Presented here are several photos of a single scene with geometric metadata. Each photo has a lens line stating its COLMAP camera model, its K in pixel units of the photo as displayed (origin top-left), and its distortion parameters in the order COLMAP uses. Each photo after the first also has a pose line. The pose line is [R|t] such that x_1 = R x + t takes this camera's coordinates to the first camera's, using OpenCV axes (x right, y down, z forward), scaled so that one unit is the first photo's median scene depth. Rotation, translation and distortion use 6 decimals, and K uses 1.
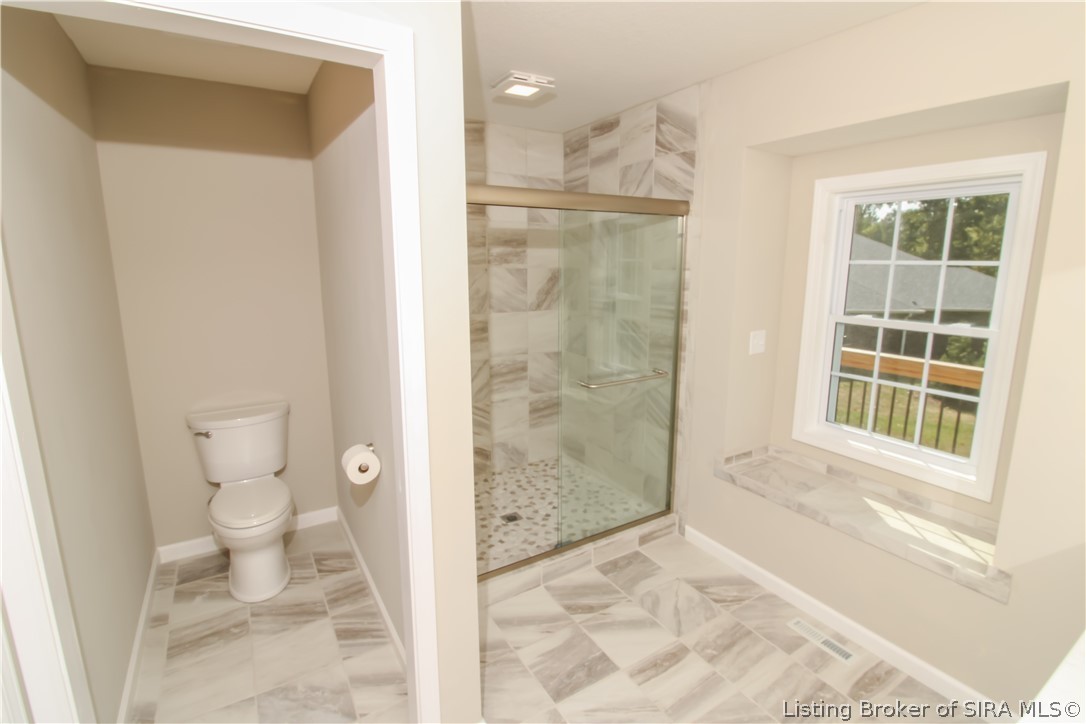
lens RADIAL K [[506.1, 0, 543.8], [0, 506.1, 346.8], [0, 0, 1]] dist [-0.001277, -0.012326]
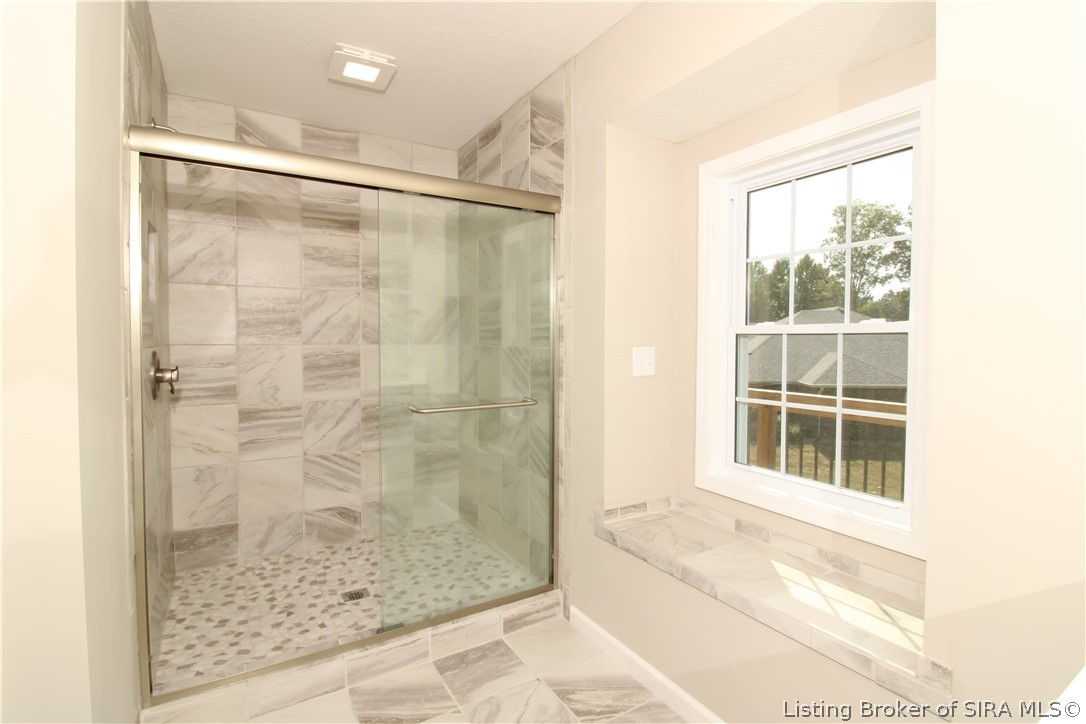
lens RADIAL K [[511.1, 0, 548.4], [0, 511.1, 351.9], [0, 0, 1]] dist [0.000577, -0.013344]
pose [[0.999993, 0.003090, -0.001884, 0.273342], [-0.003339, 0.988534, -0.150963, 0.099578], [0.001396, 0.150968, 0.988538, 0.194789]]
